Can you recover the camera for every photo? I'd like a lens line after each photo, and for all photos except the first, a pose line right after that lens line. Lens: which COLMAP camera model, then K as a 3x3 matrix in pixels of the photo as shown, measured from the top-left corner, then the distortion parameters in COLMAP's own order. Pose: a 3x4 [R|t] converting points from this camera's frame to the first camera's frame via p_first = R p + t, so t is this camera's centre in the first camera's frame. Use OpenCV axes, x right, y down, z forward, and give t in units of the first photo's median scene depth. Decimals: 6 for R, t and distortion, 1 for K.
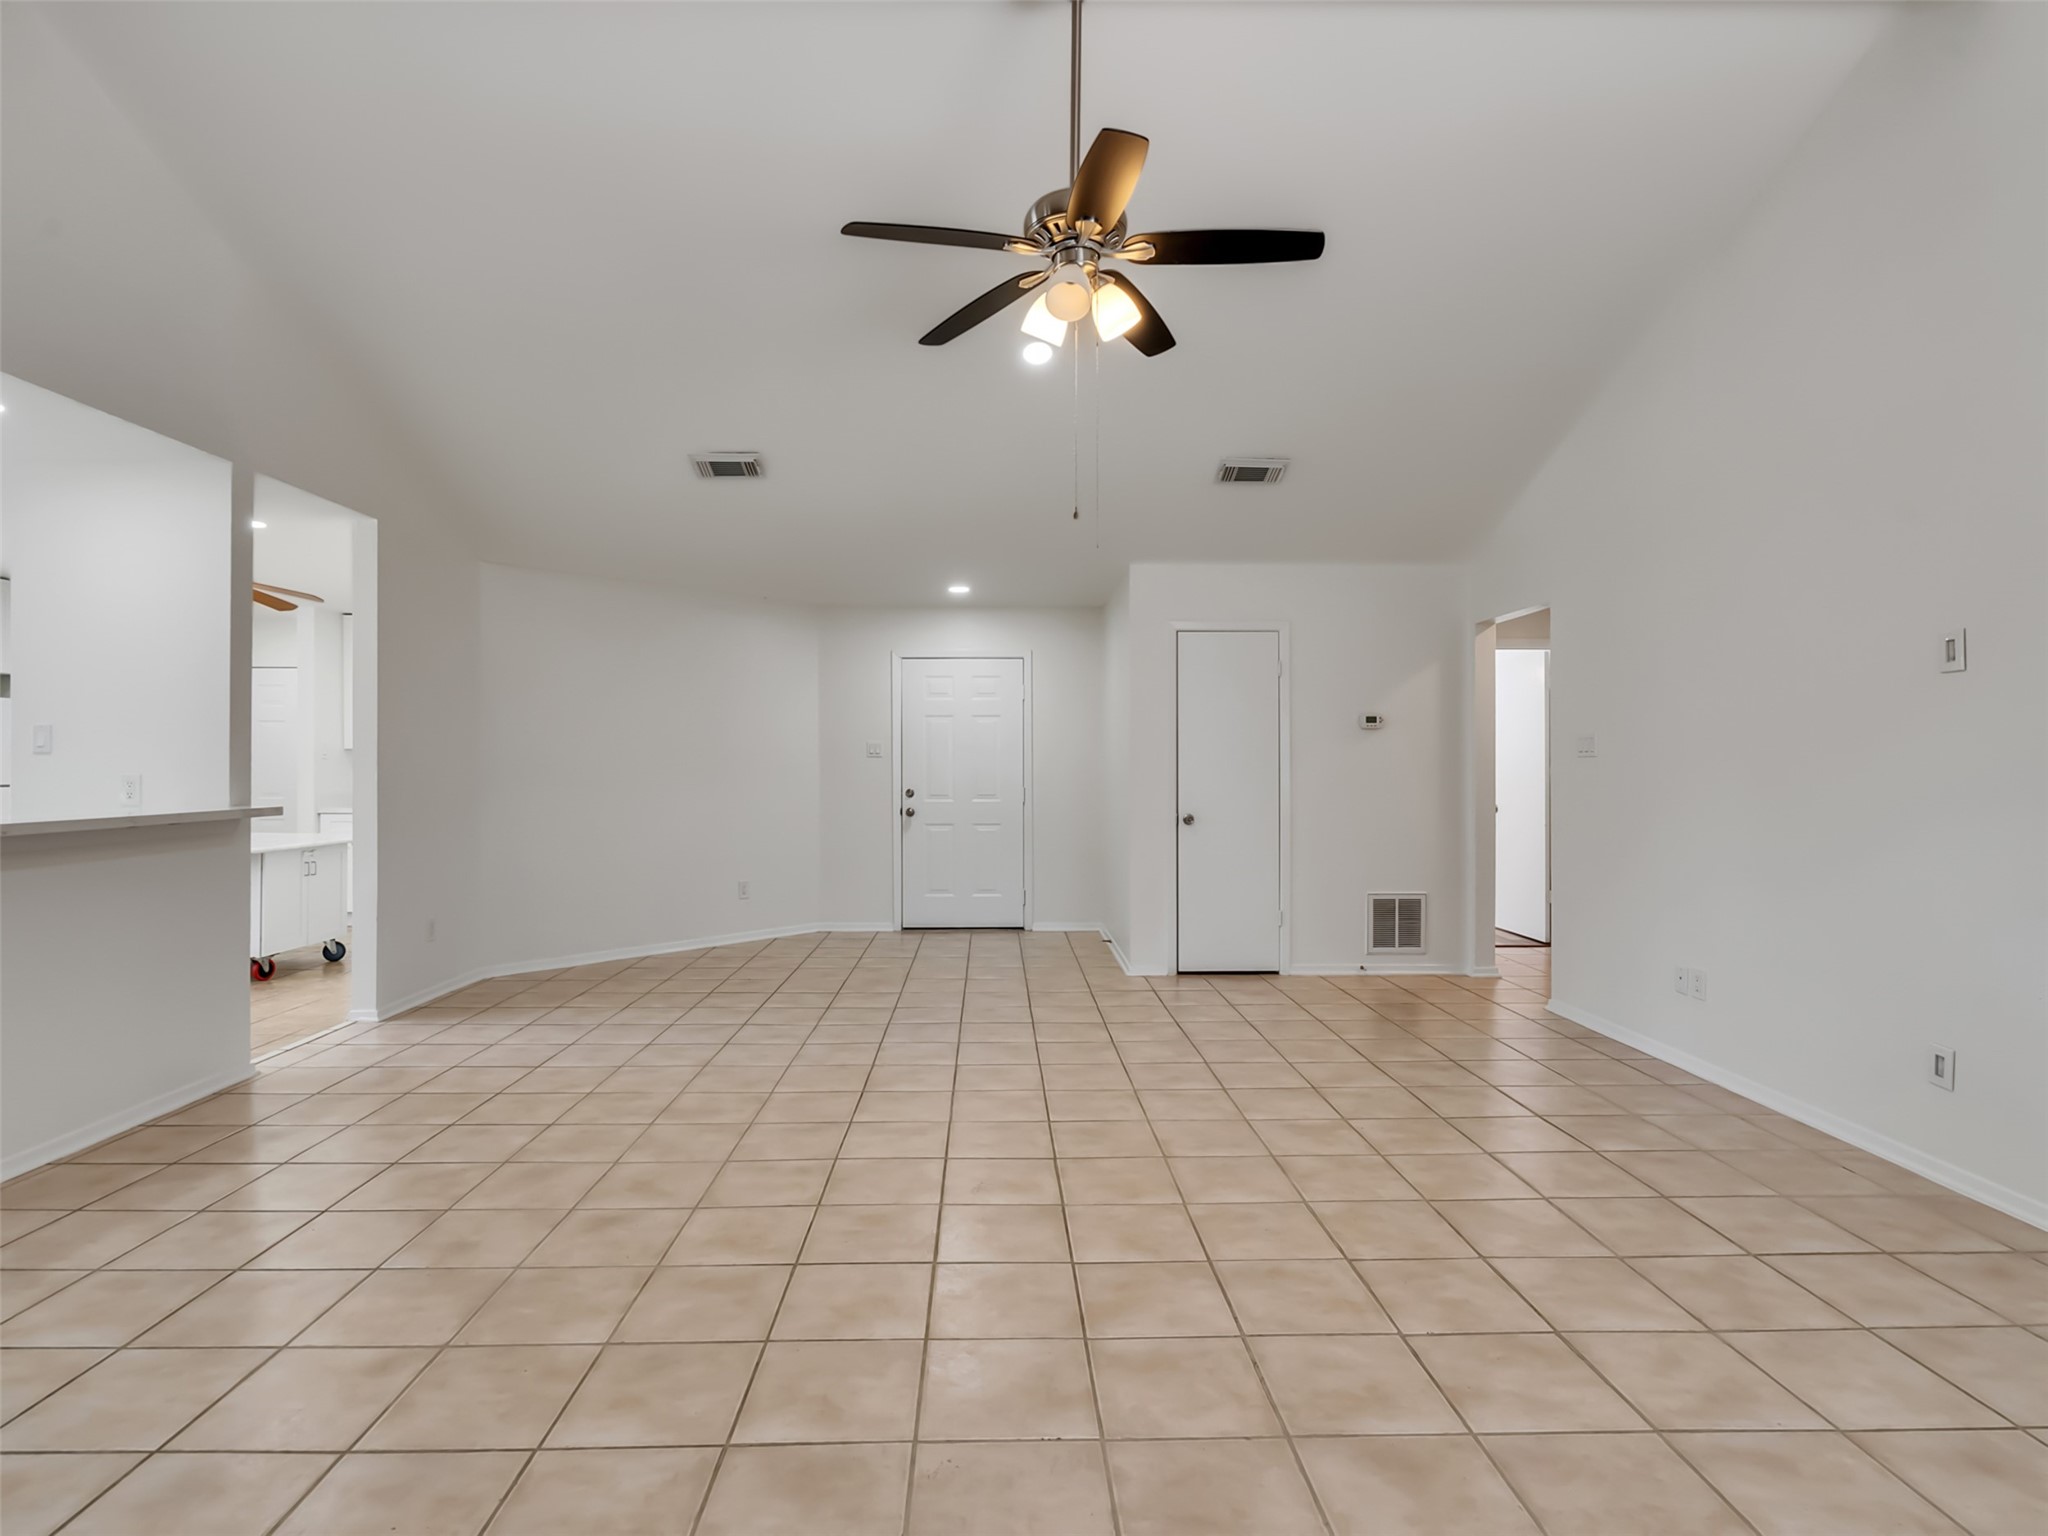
lens RADIAL K [[1050.2, 0, 1009.1], [0, 1050.2, 761.2], [0, 0, 1]] dist [-0.007075, 0.004892]
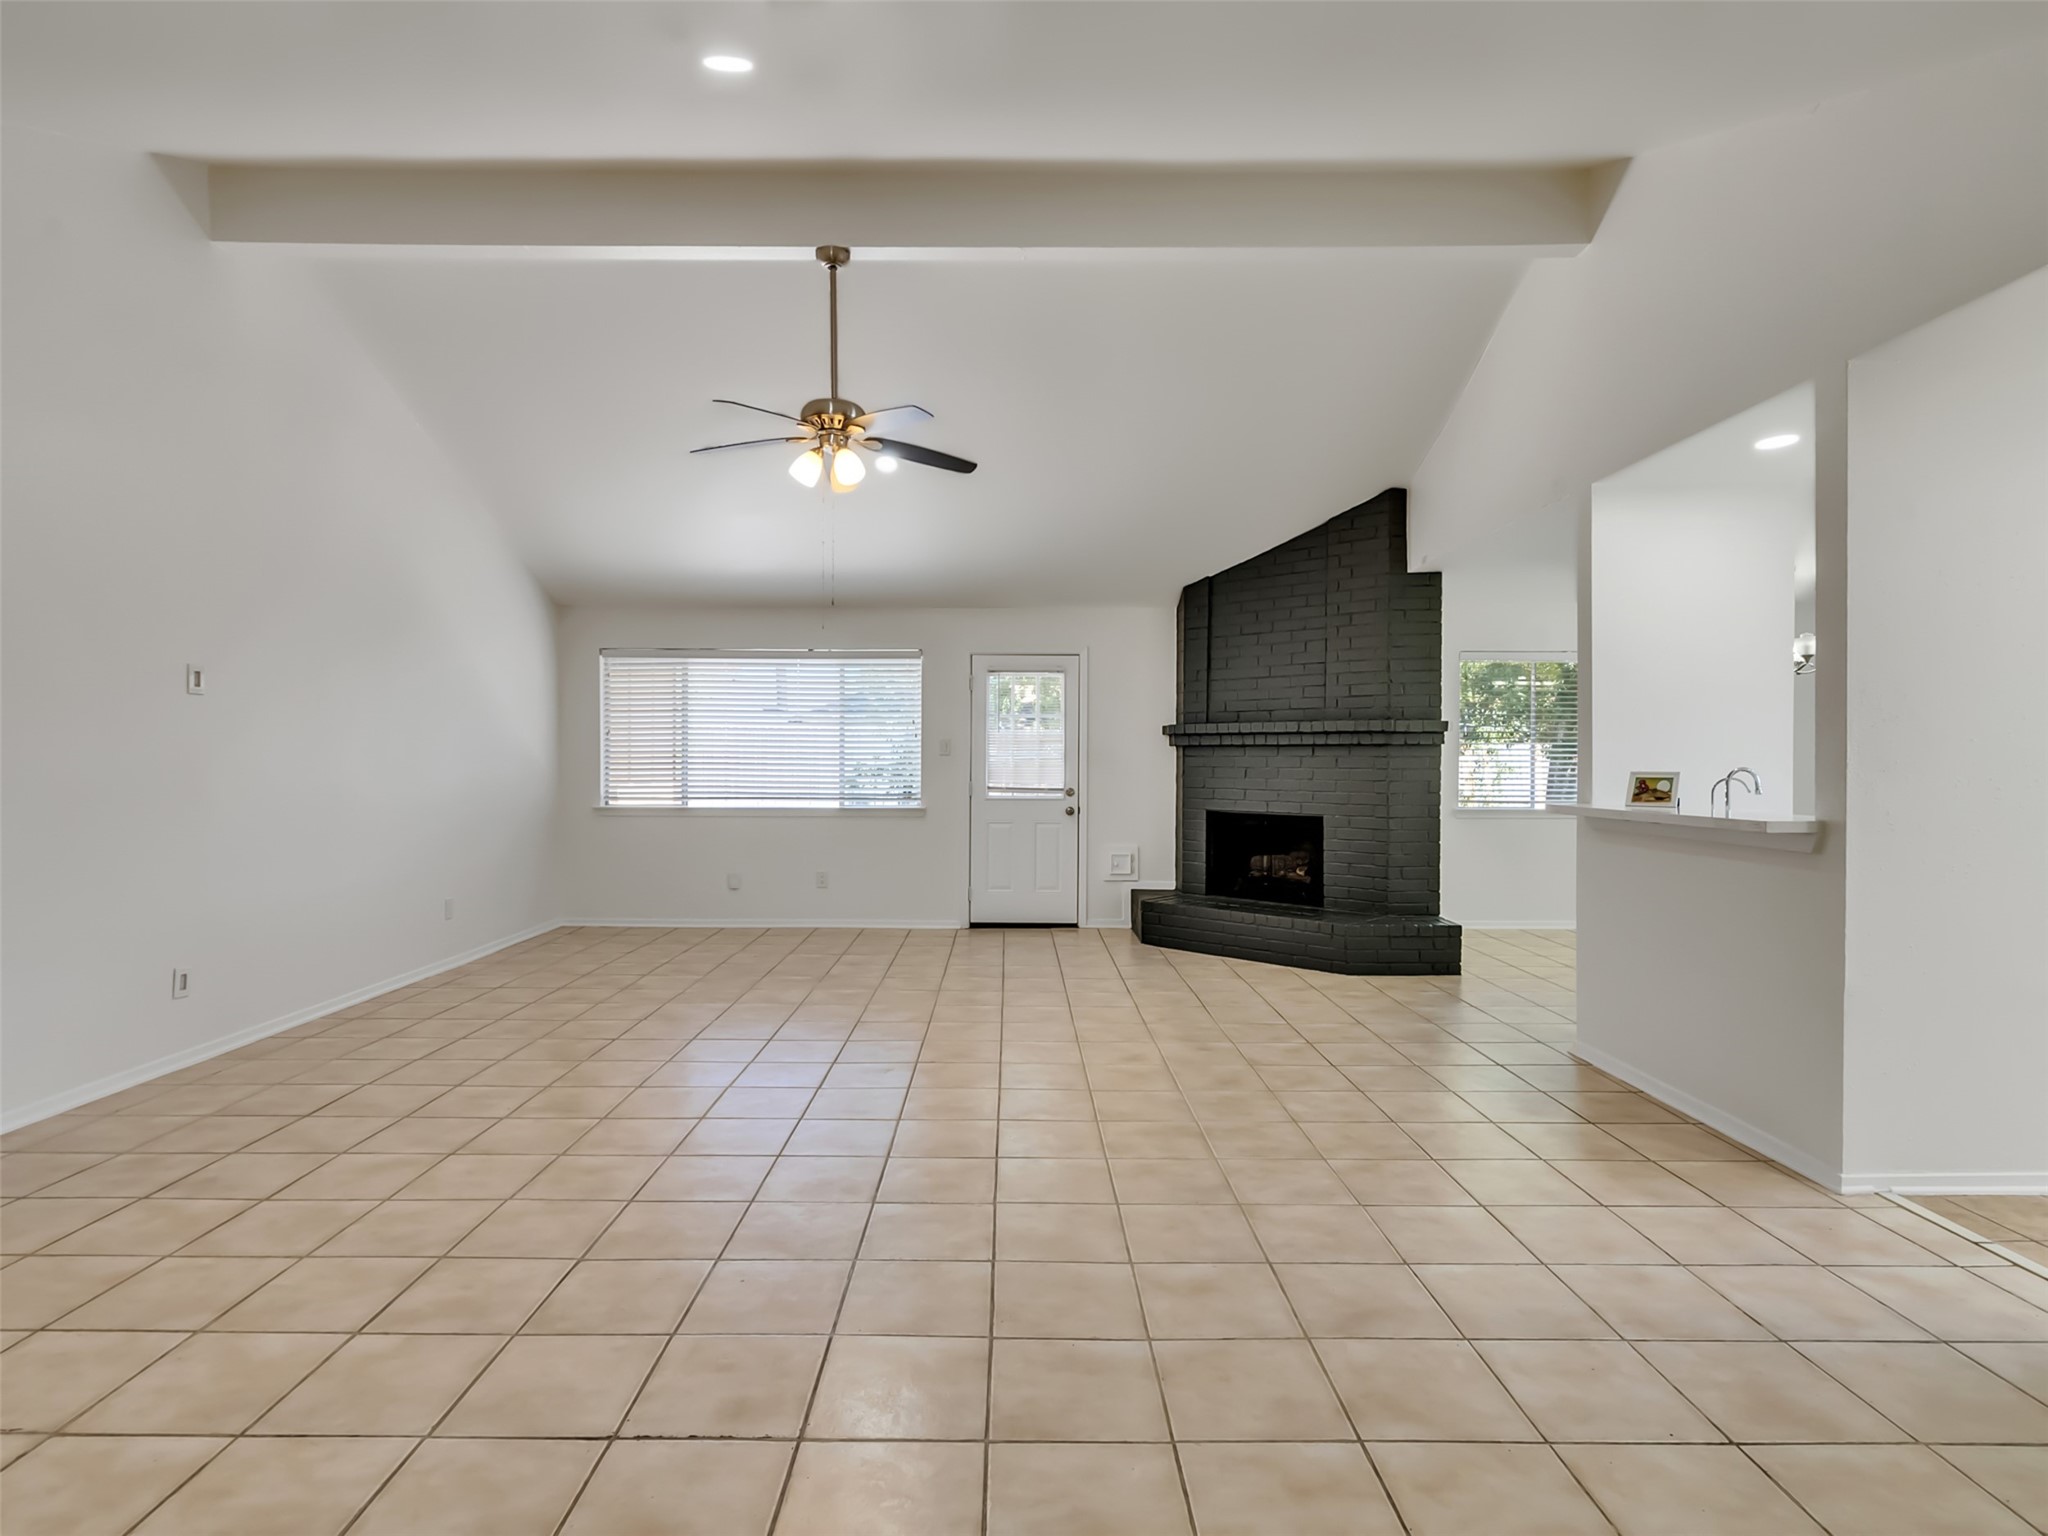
lens RADIAL K [[1050.2, 0, 1011.8], [0, 1050.2, 768.8], [0, 0, 1]] dist [-0.007075, 0.004892]
pose [[-0.999845, -0.002552, 0.017406, -0.131005], [-0.002445, 0.999978, 0.006174, 0.001695], [-0.017422, 0.006130, -0.999829, 1.451494]]
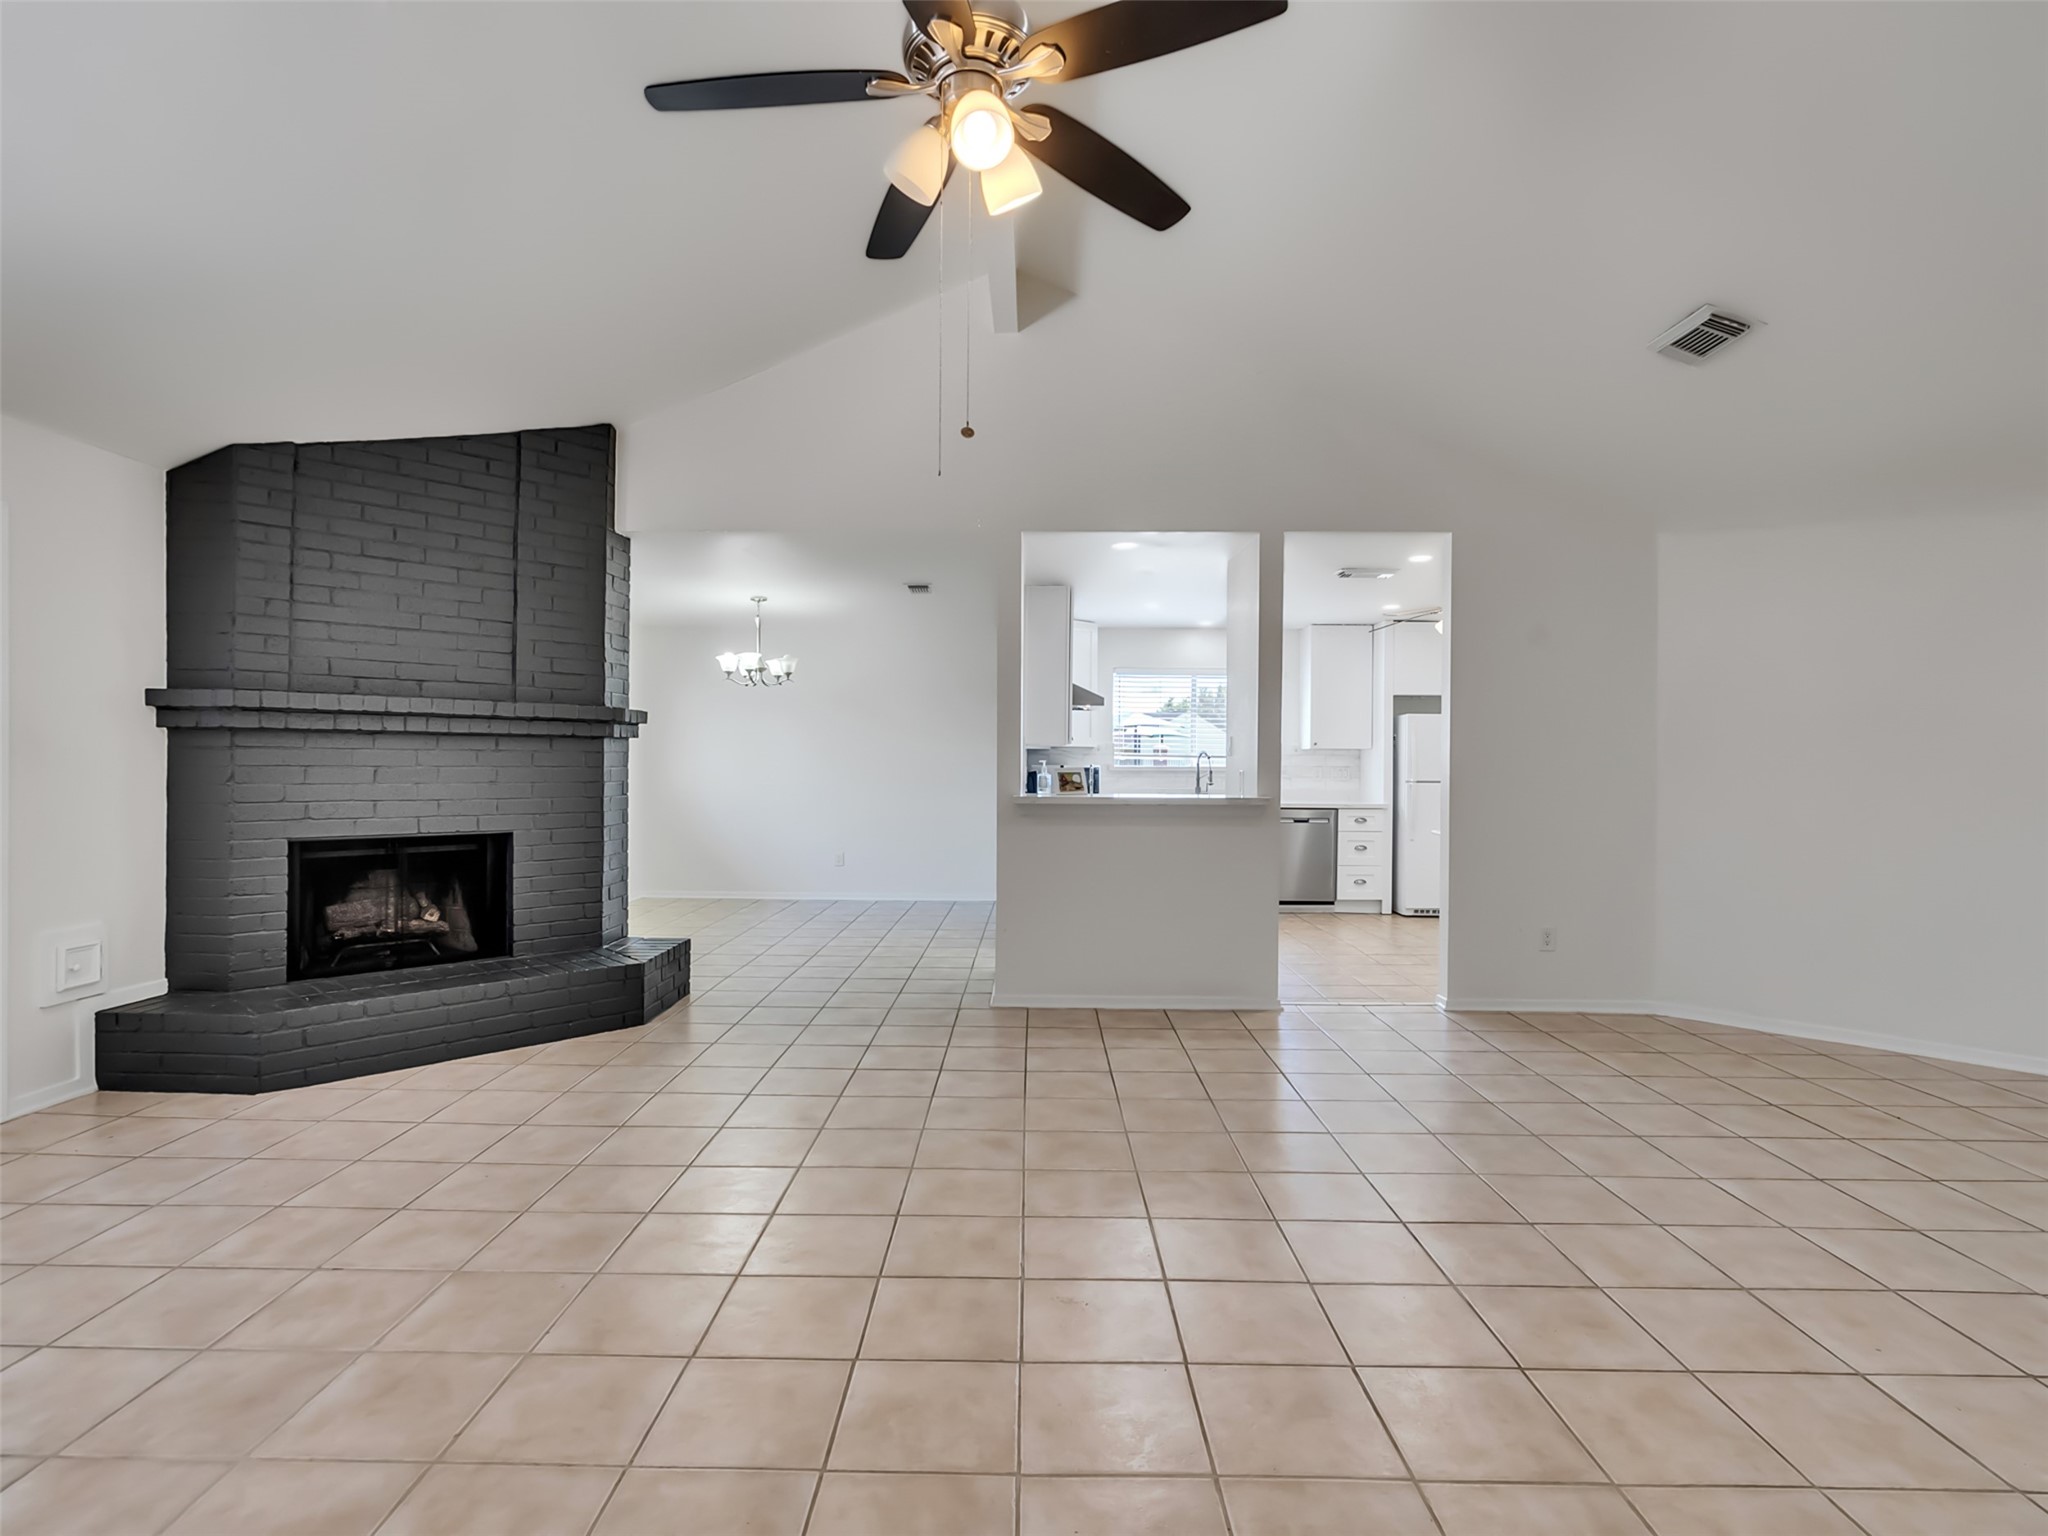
lens RADIAL K [[1050.2, 0, 1009.9], [0, 1050.2, 765.5], [0, 0, 1]] dist [-0.007075, 0.004892]
pose [[-0.035506, 0.004477, -0.999359, 0.463114], [-0.004315, 0.999980, 0.004633, 0.000614], [0.999360, 0.004477, -0.035485, 0.600225]]
